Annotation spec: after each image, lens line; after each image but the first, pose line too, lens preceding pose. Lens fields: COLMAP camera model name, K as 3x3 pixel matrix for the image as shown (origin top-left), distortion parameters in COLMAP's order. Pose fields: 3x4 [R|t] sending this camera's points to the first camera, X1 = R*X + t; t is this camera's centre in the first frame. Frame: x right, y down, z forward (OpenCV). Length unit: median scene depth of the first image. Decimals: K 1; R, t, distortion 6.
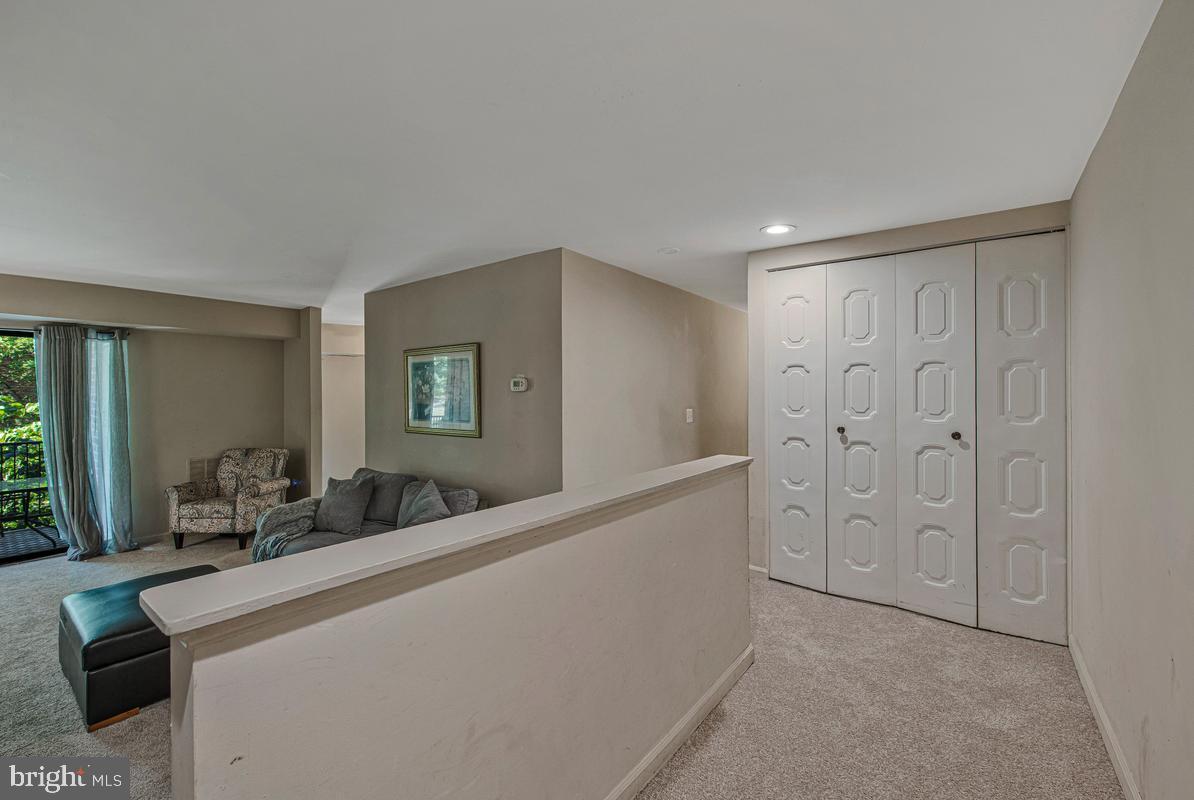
lens RADIAL K [[488.5, 0, 594.7], [0, 488.5, 400.5], [0, 0, 1]] dist [-0.010762, -0.001152]
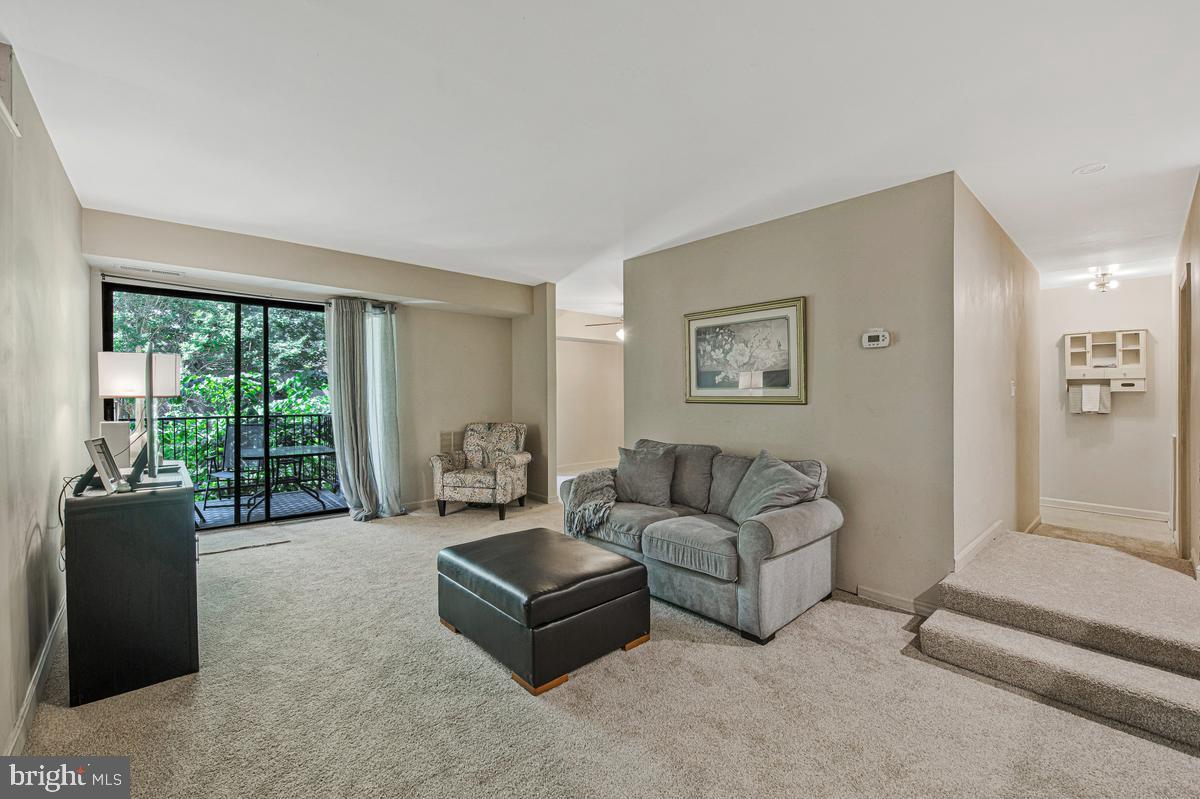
lens RADIAL K [[490.9, 0, 610.8], [0, 490.9, 400.4], [0, 0, 1]] dist [-0.010762, -0.001152]
pose [[0.981650, 0.014140, -0.190166, -0.317708], [-0.014338, 0.999897, 0.000338, 0.056740], [0.190151, 0.002394, 0.981752, 0.050905]]
